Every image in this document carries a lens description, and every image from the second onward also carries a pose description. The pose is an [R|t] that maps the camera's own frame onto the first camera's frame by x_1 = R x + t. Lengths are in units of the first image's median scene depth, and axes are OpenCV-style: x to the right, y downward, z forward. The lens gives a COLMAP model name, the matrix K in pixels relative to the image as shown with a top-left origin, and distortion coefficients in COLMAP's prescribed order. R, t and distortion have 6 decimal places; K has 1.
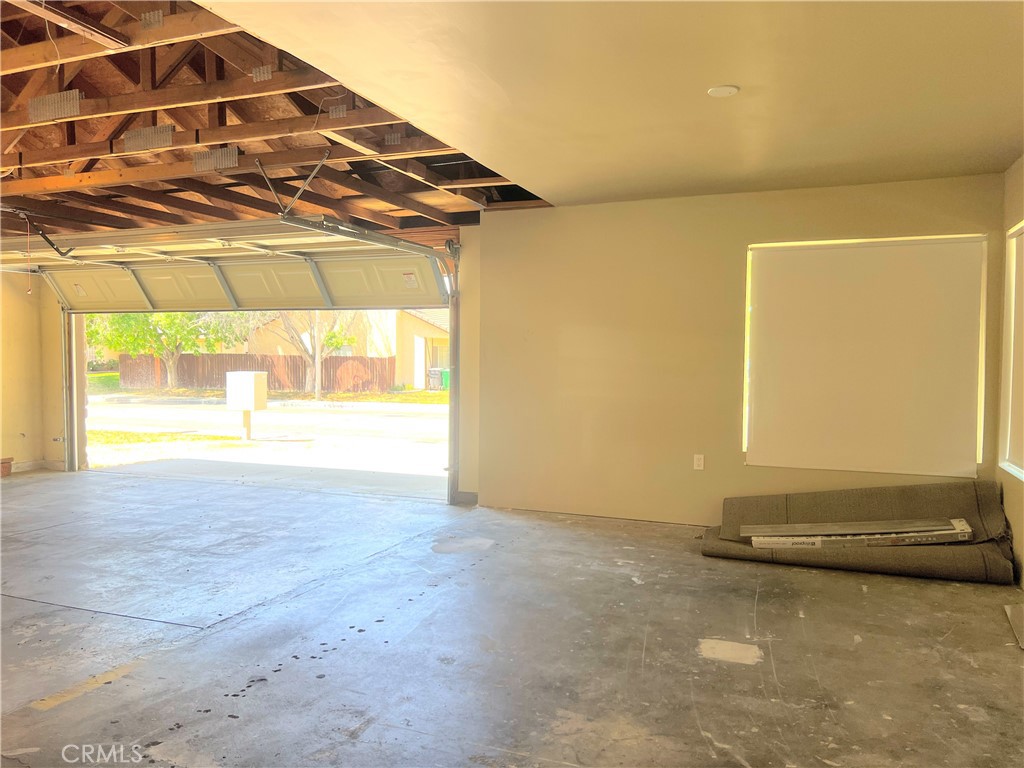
lens RADIAL K [[778.8, 0, 507.8], [0, 778.8, 382.7], [0, 0, 1]] dist [0.076423, -0.088297]
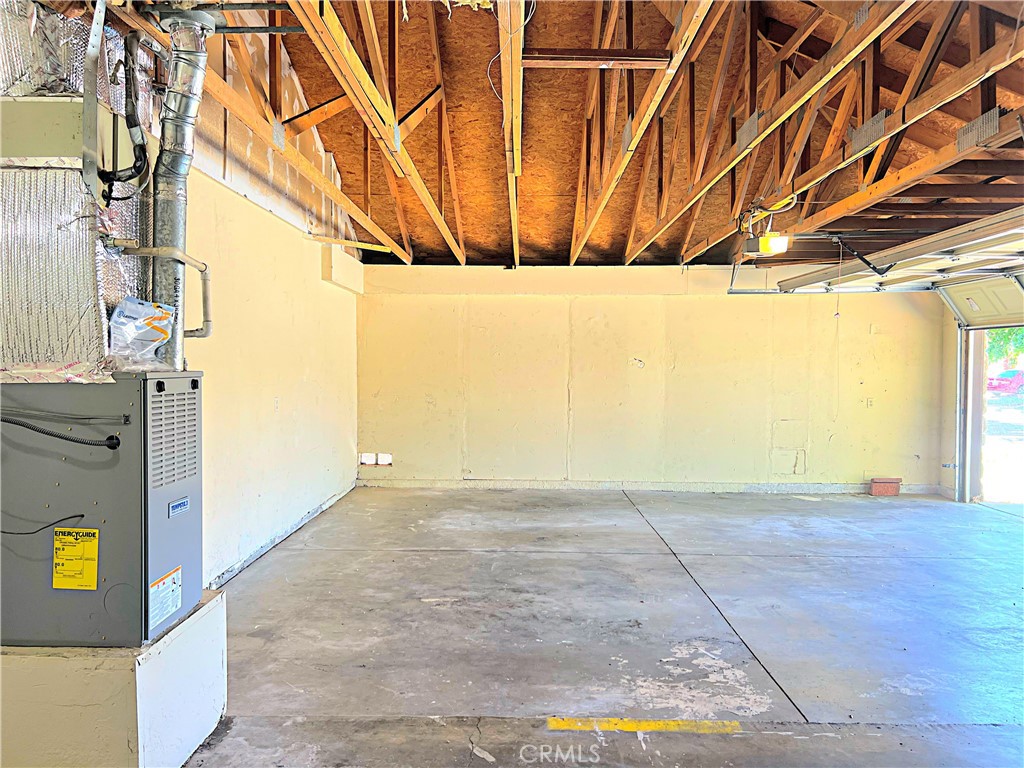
lens RADIAL K [[778.8, 0, 508.3], [0, 778.8, 382.9], [0, 0, 1]] dist [0.076423, -0.088297]
pose [[0.353680, 0.021347, -0.935123, 0.124680], [-0.032323, 0.999421, 0.010590, -0.019860], [0.934808, 0.026480, 0.354166, 0.185785]]
